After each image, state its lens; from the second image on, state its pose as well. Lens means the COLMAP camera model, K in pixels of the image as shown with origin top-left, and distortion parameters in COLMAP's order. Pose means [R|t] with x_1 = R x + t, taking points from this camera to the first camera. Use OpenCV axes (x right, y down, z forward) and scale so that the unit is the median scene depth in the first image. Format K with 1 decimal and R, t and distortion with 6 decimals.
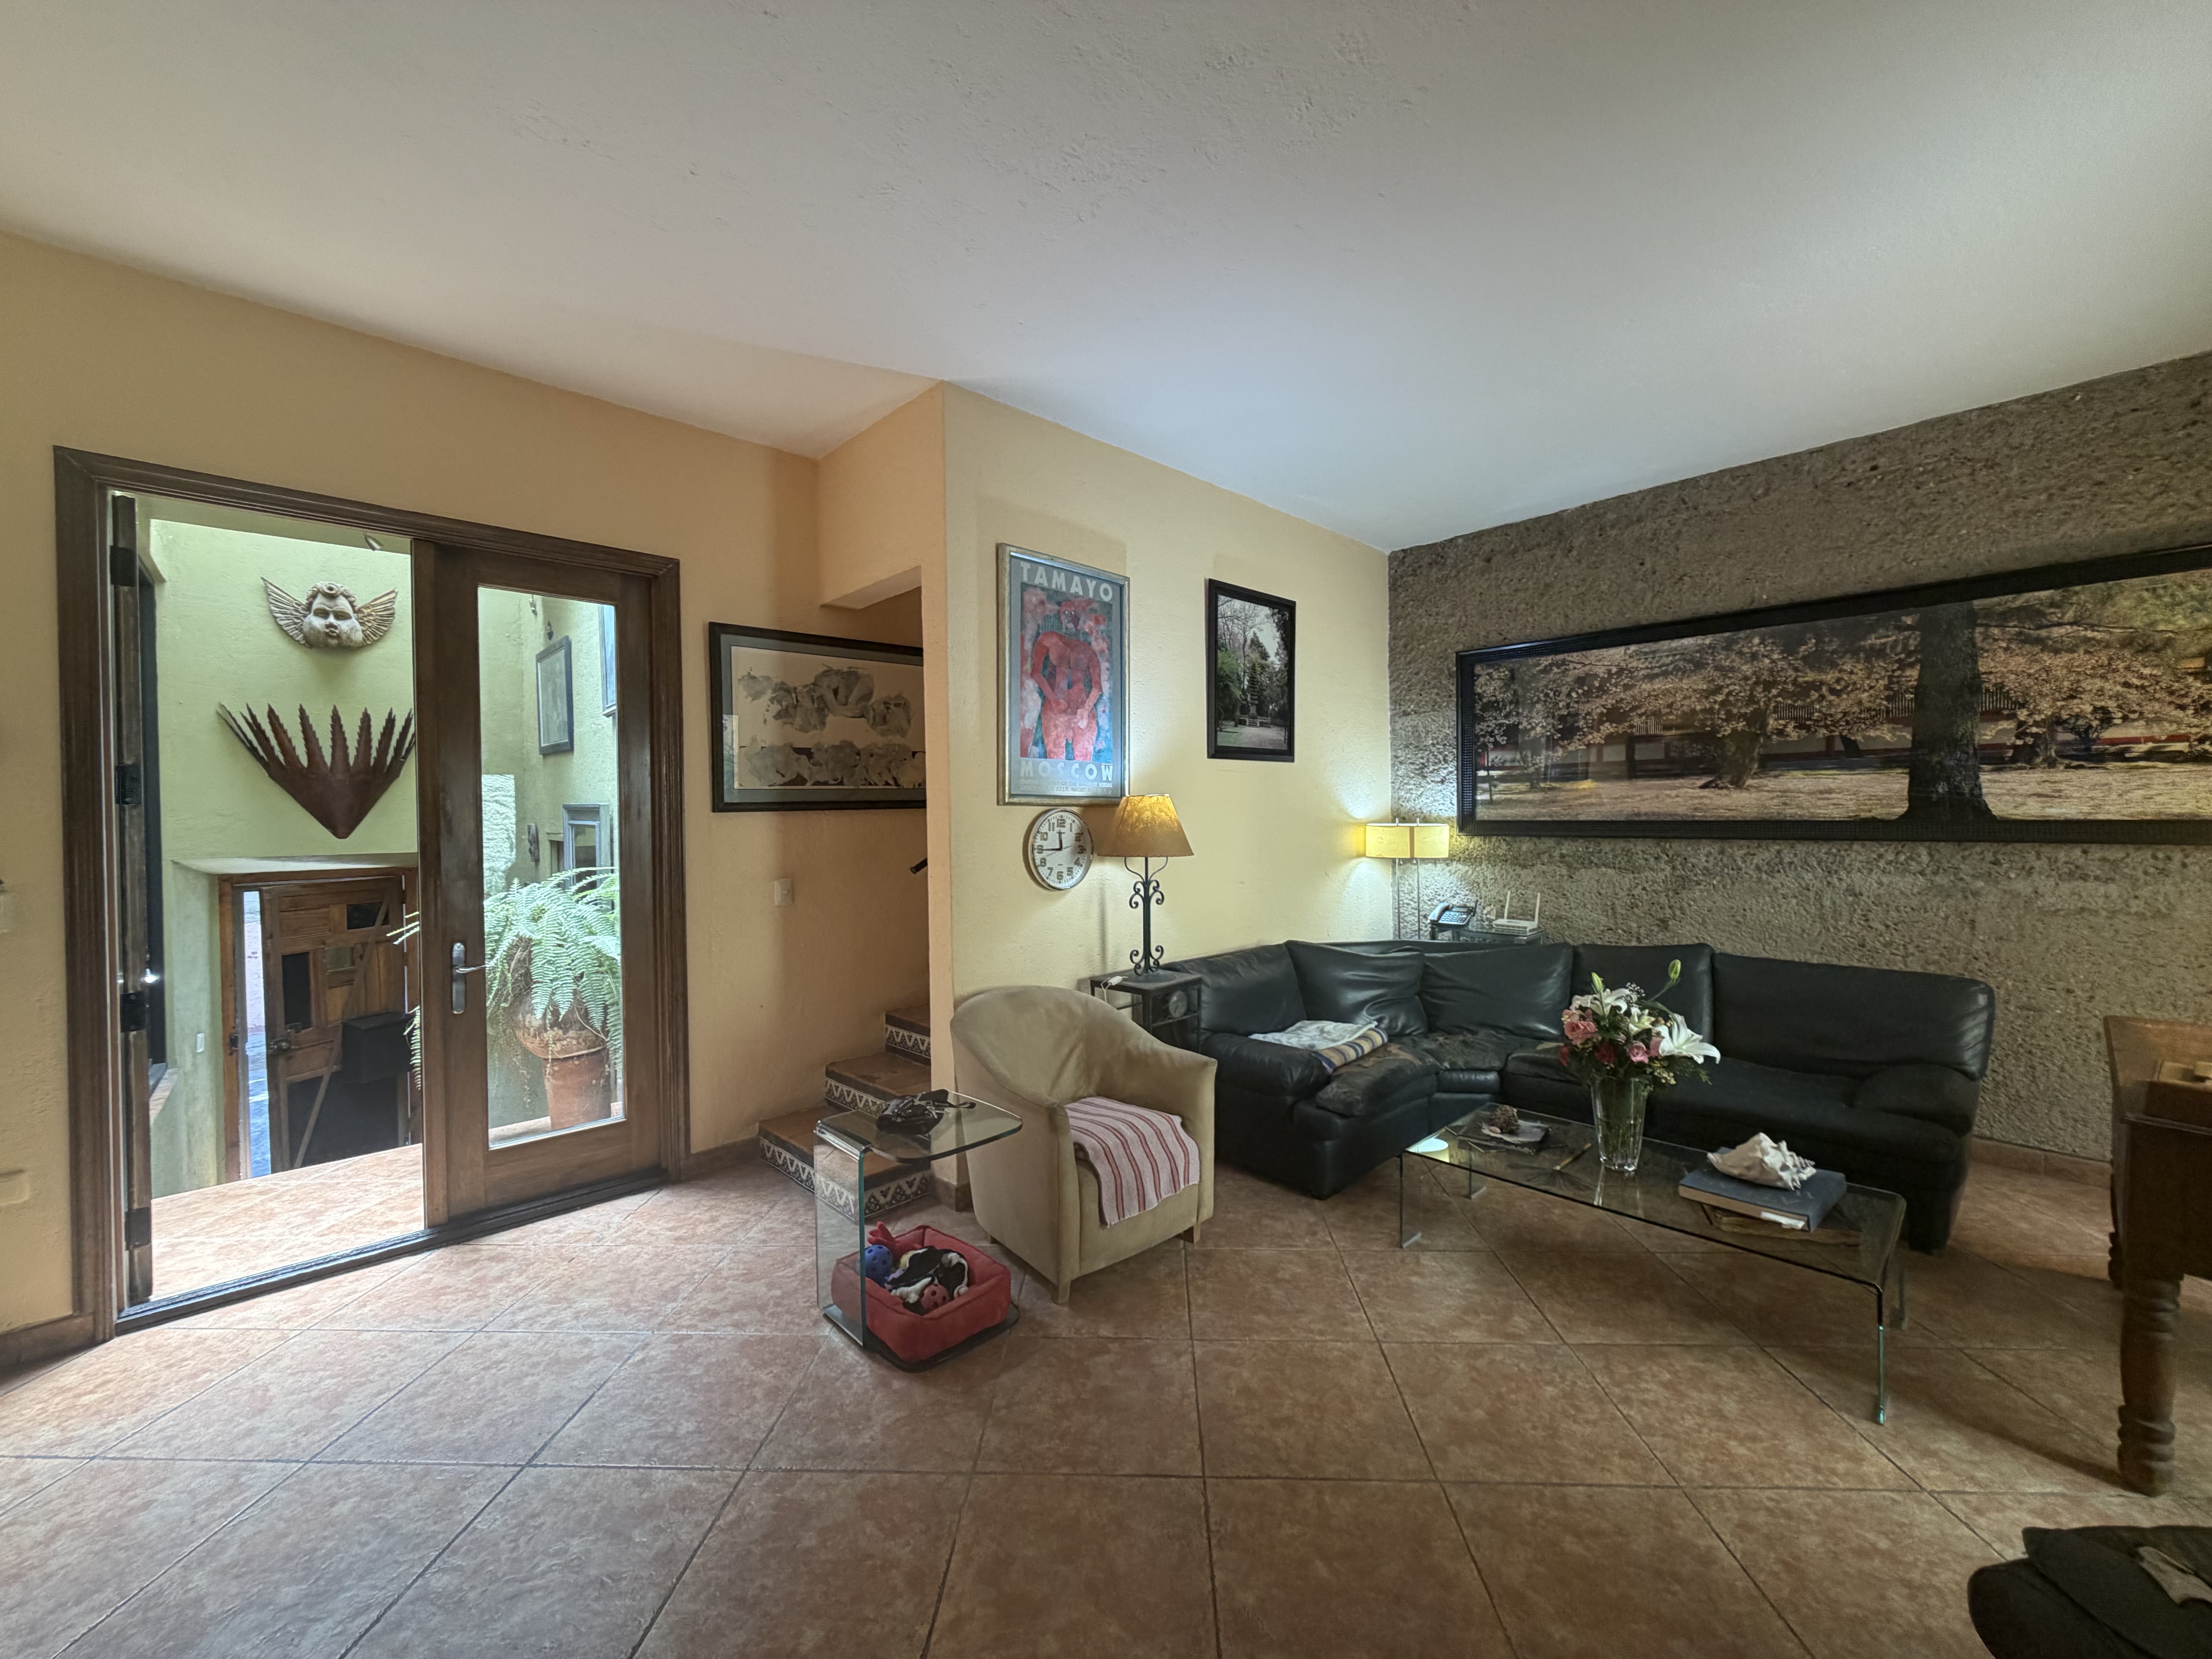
lens RADIAL K [[881.9, 0, 1111.3], [0, 881.9, 826.0], [0, 0, 1]] dist [0.001398, 0.000010]
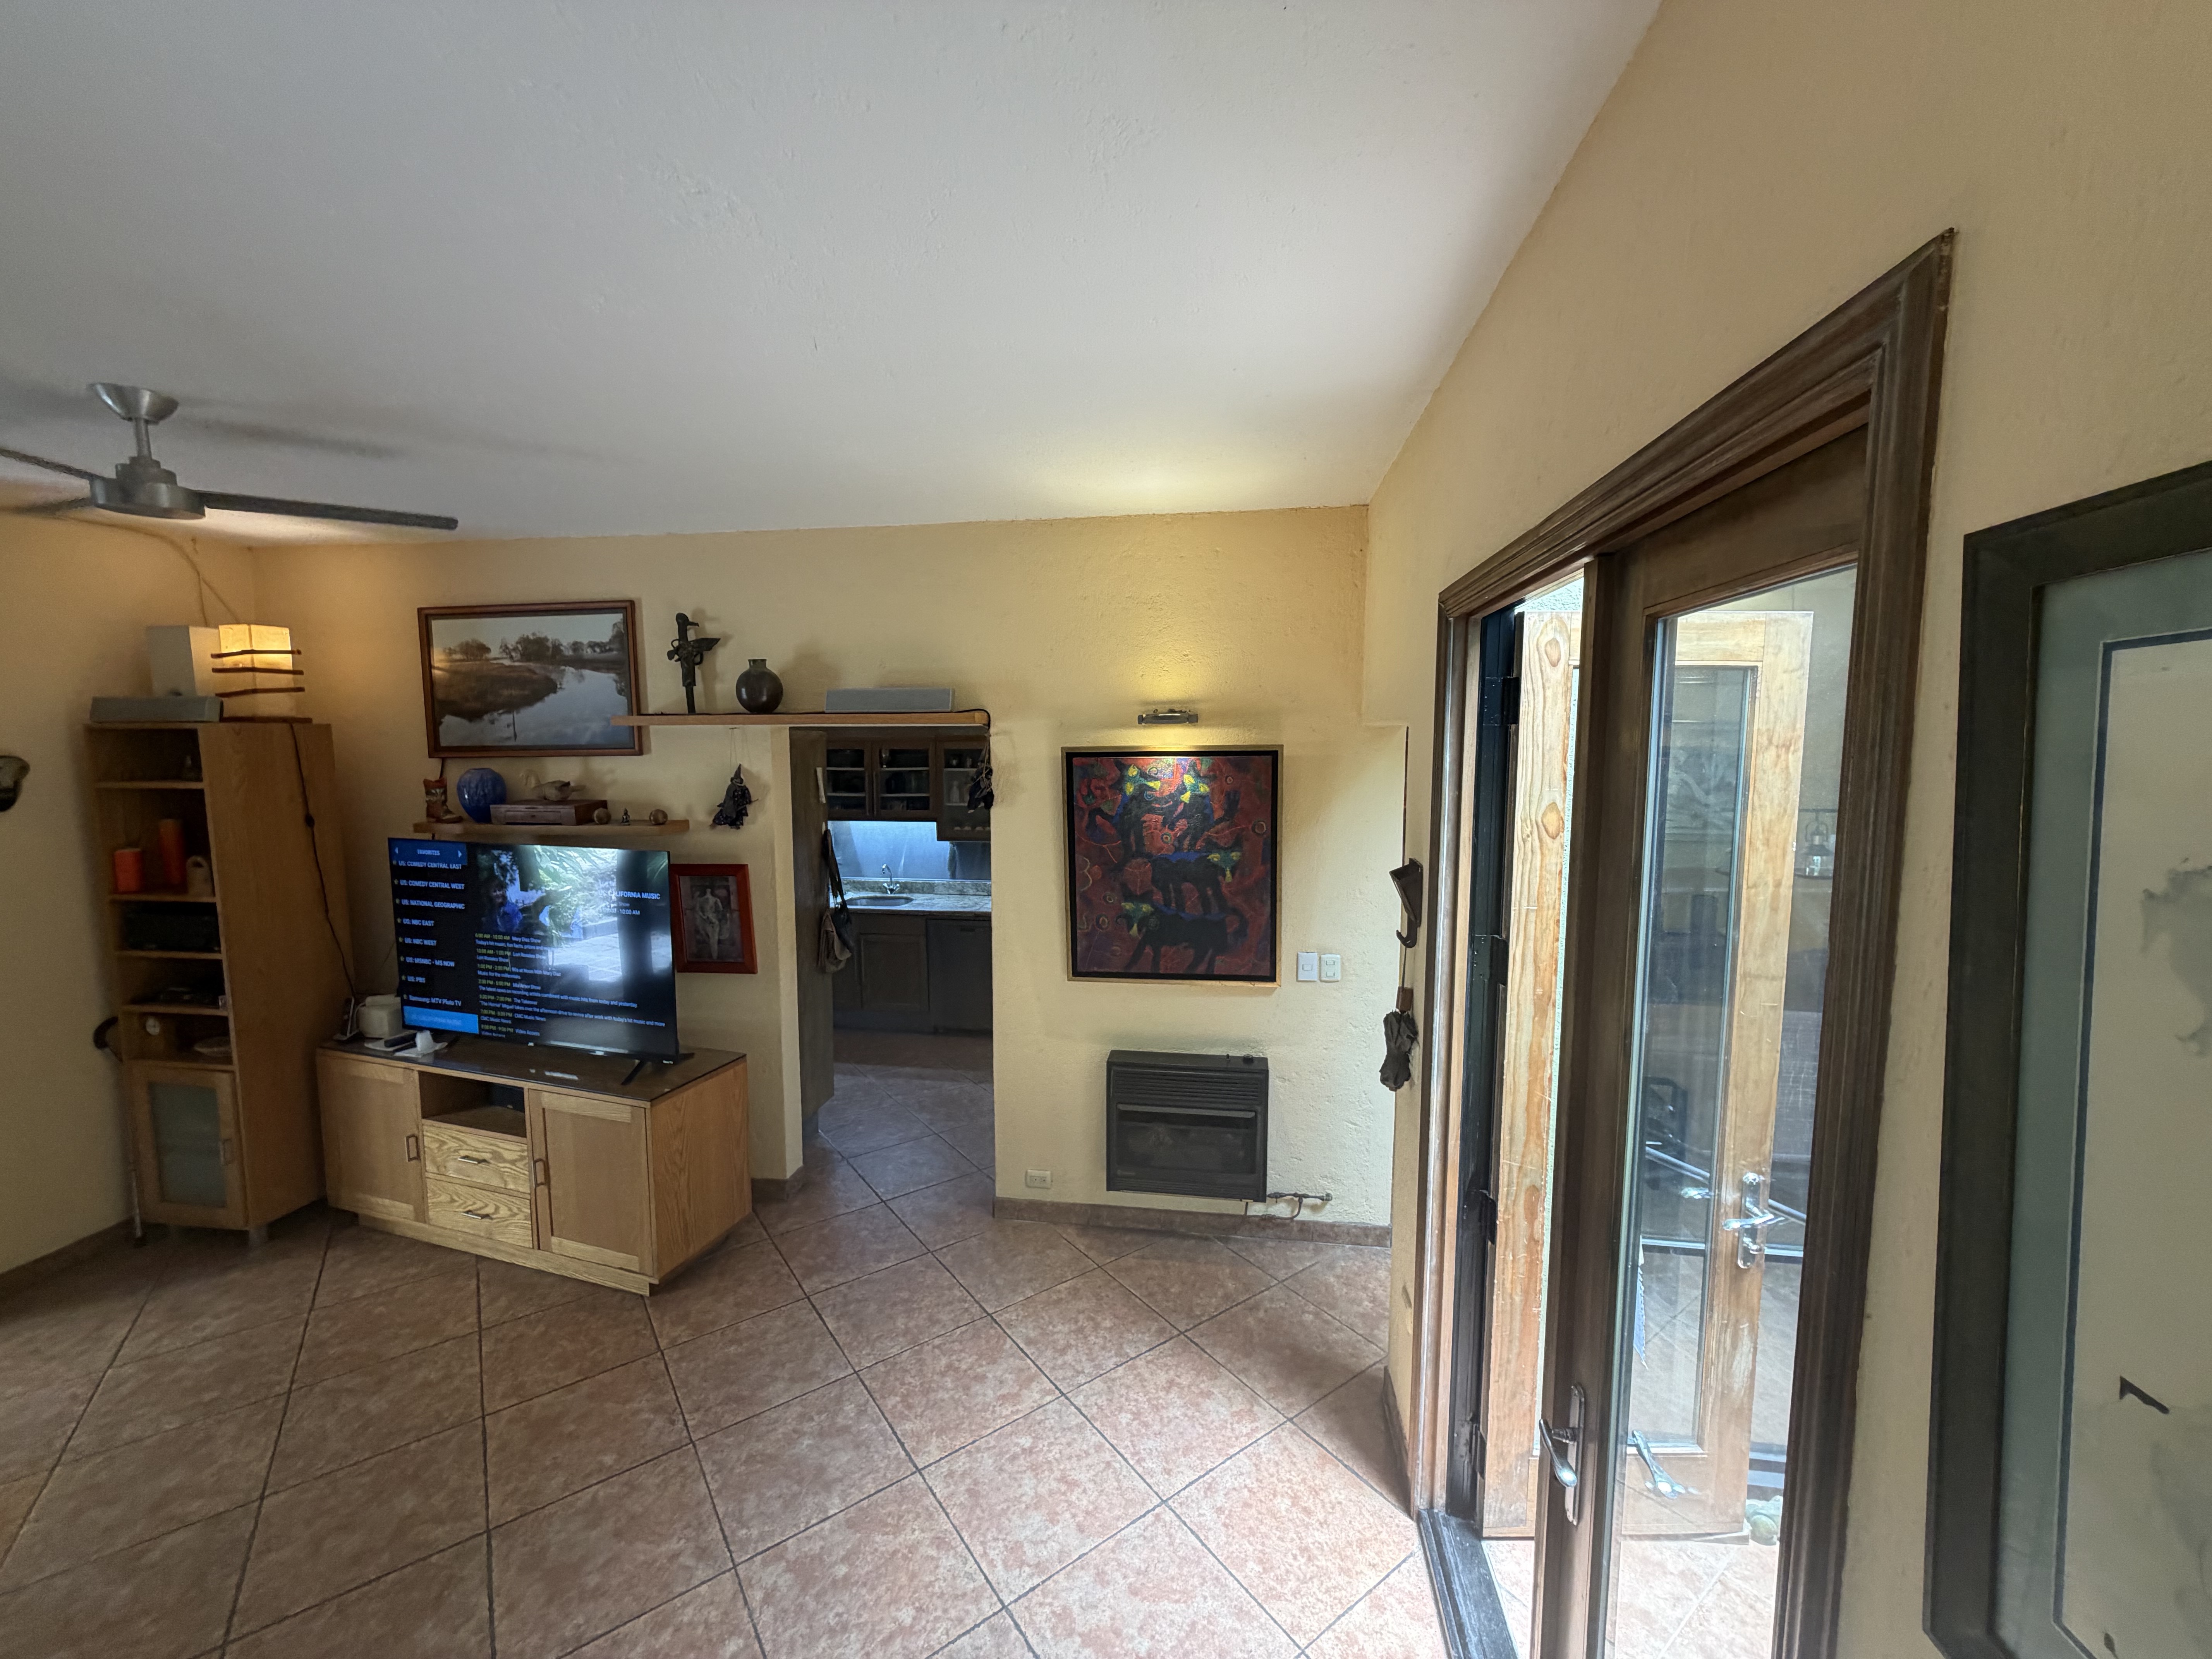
lens RADIAL K [[881.9, 0, 1112.8], [0, 881.9, 826.8], [0, 0, 1]] dist [0.001398, 0.000010]
pose [[-0.778440, 0.070708, -0.623723, -0.220489], [0.001275, 0.993811, 0.111072, -0.190519], [0.627717, 0.085668, -0.773713, 0.999700]]
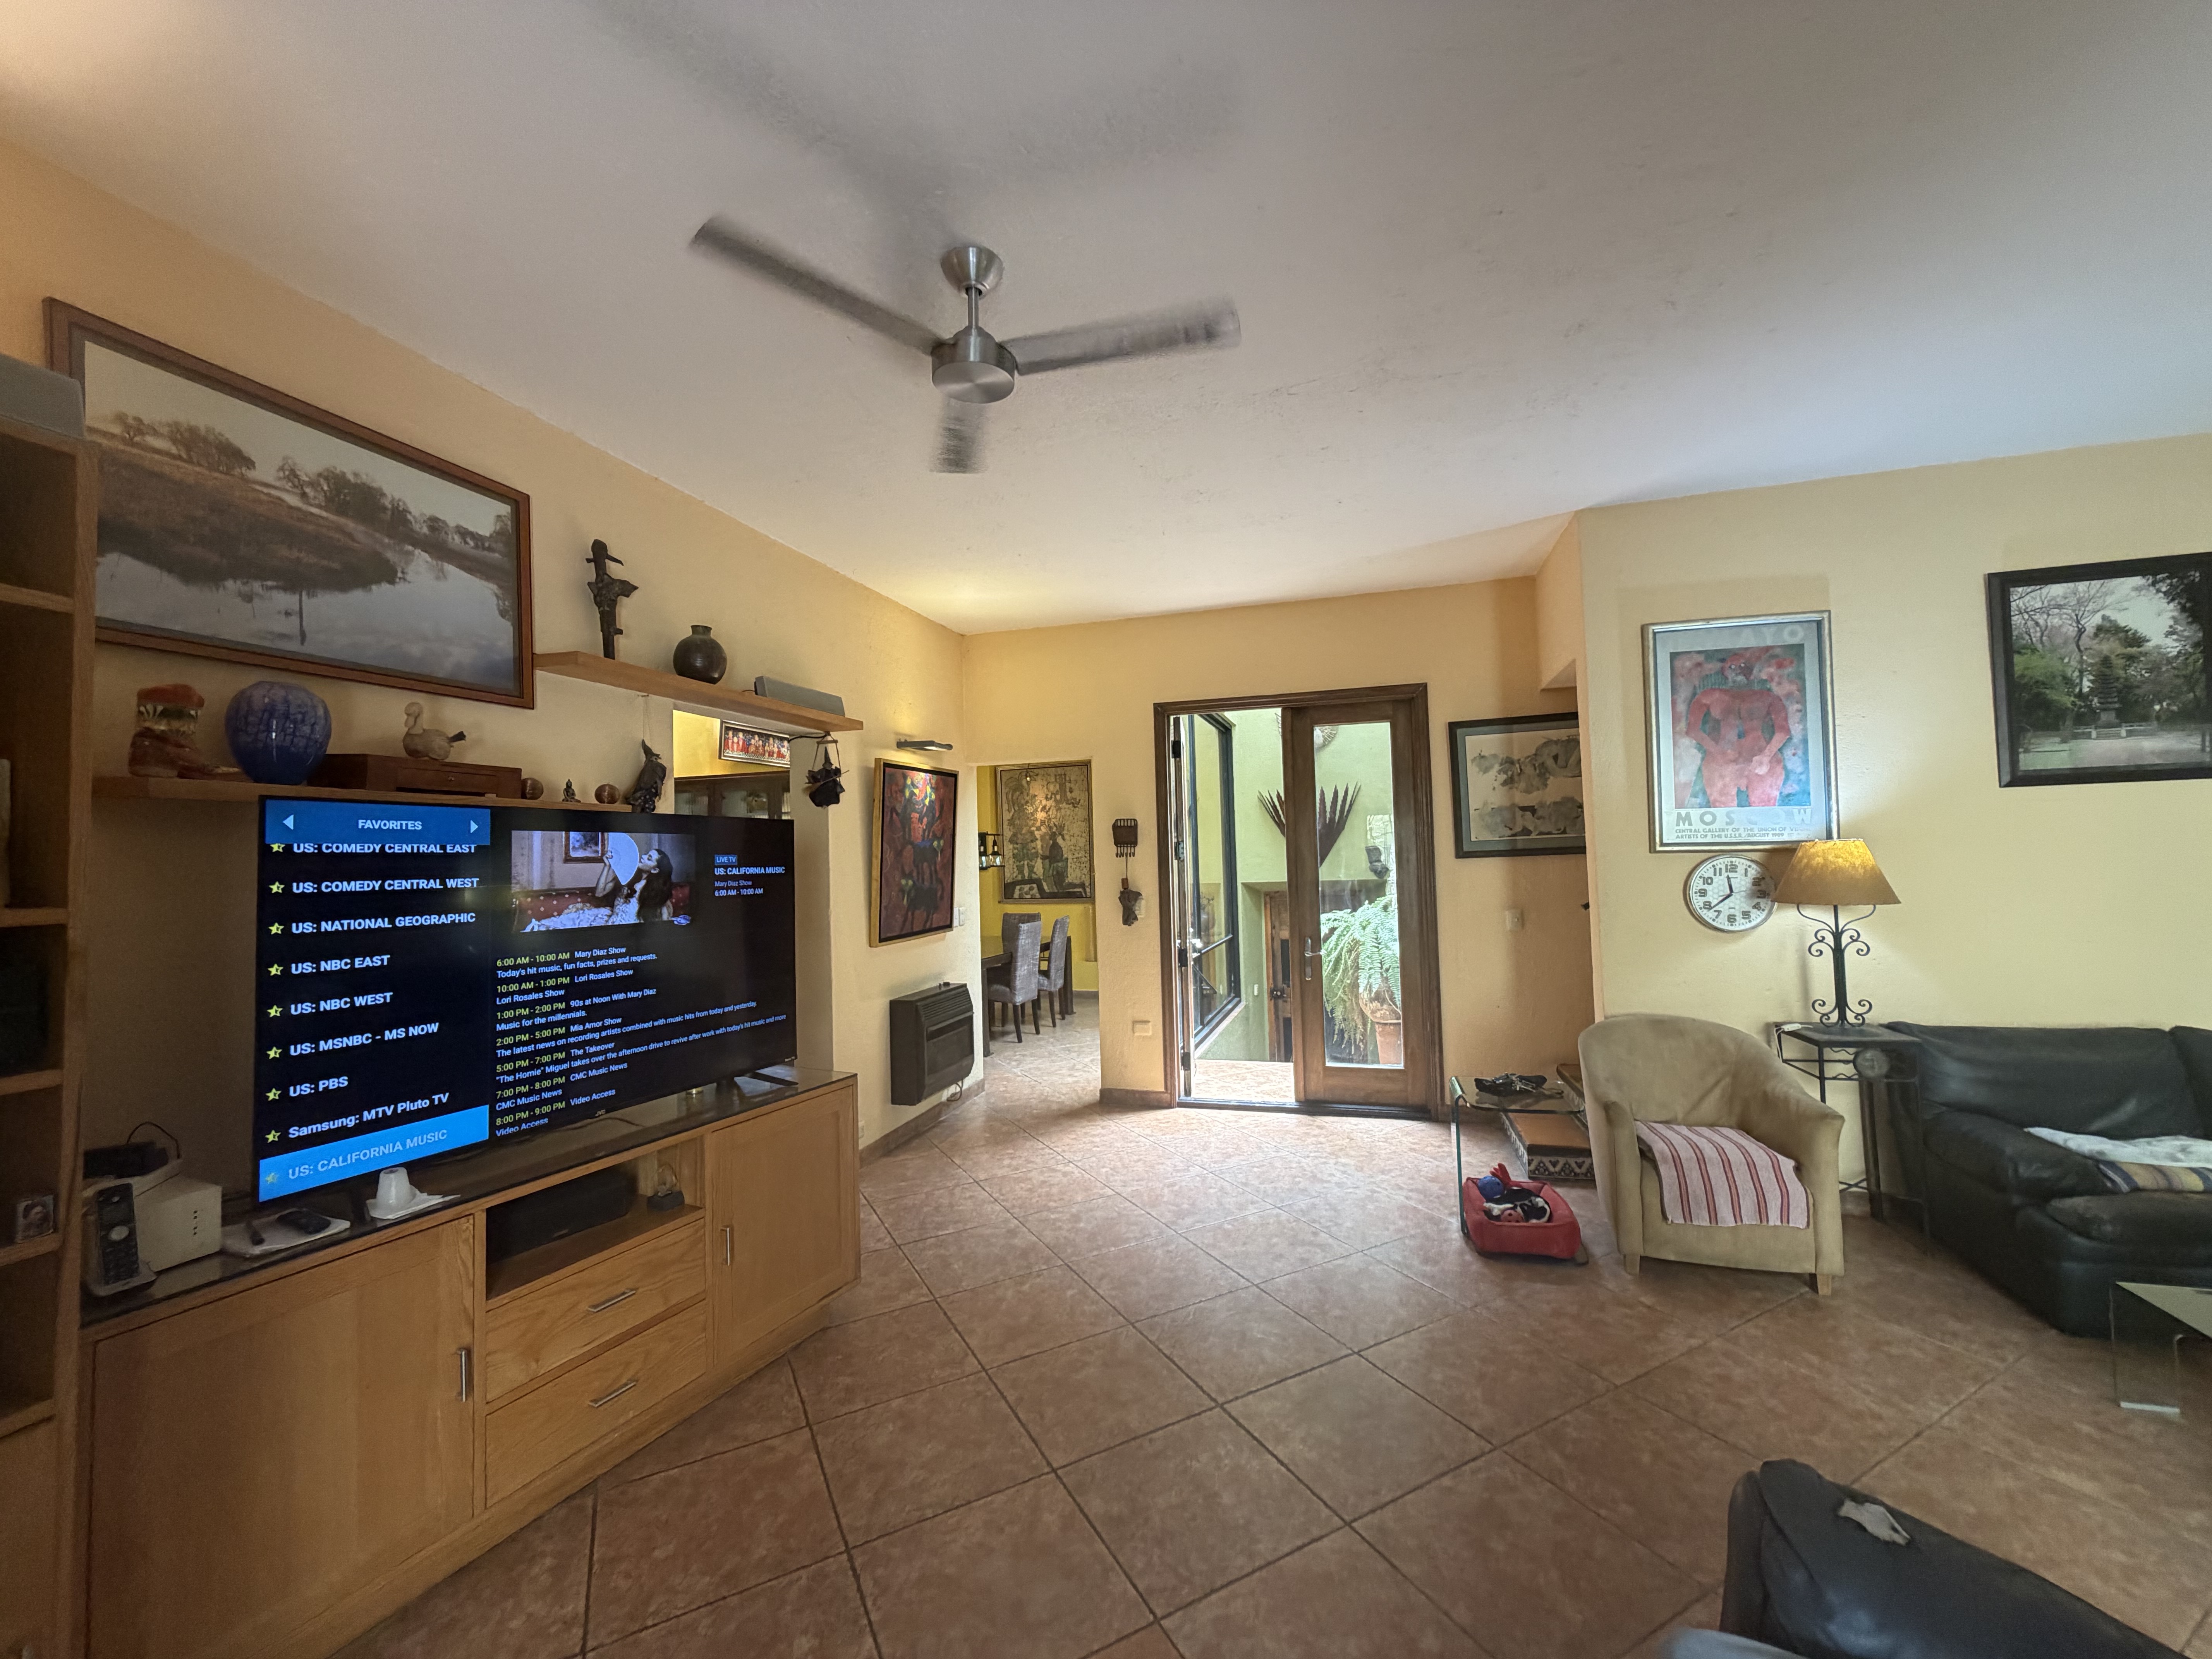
lens RADIAL K [[881.9, 0, 1116.1], [0, 881.9, 826.4], [0, 0, 1]] dist [0.001398, 0.000010]
pose [[0.512020, -0.034237, -0.858291, 0.454084], [0.012264, 0.999395, -0.032549, -0.027022], [0.858886, 0.006140, 0.512130, -0.159188]]
